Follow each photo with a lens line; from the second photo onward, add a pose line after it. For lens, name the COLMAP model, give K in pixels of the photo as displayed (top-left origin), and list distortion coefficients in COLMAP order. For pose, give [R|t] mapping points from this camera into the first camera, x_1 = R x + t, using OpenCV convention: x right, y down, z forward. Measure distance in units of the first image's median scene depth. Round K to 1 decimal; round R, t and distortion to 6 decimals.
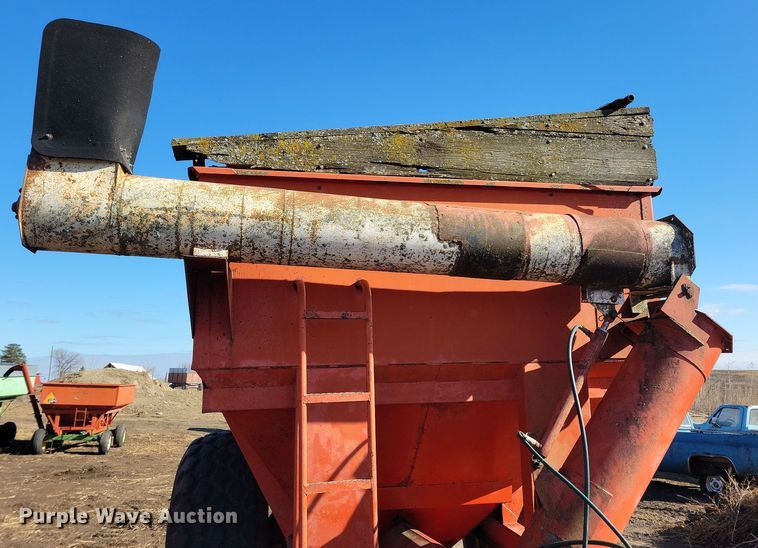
lens RADIAL K [[607.7, 0, 389.1], [0, 607.7, 241.6], [0, 0, 1]] dist [0.051811, -0.021173]
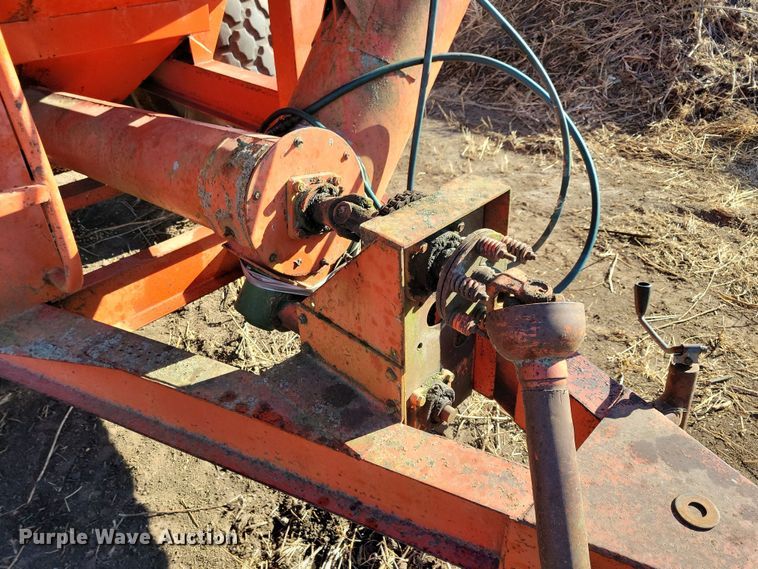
lens RADIAL K [[596.8, 0, 383.7], [0, 596.8, 270.9], [0, 0, 1]] dist [0.021923, 0.006933]
pose [[0.817469, -0.306907, 0.487394, -0.055223], [-0.113121, 0.744180, 0.658331, 0.227932], [-0.564755, -0.593300, 0.573626, 0.494873]]
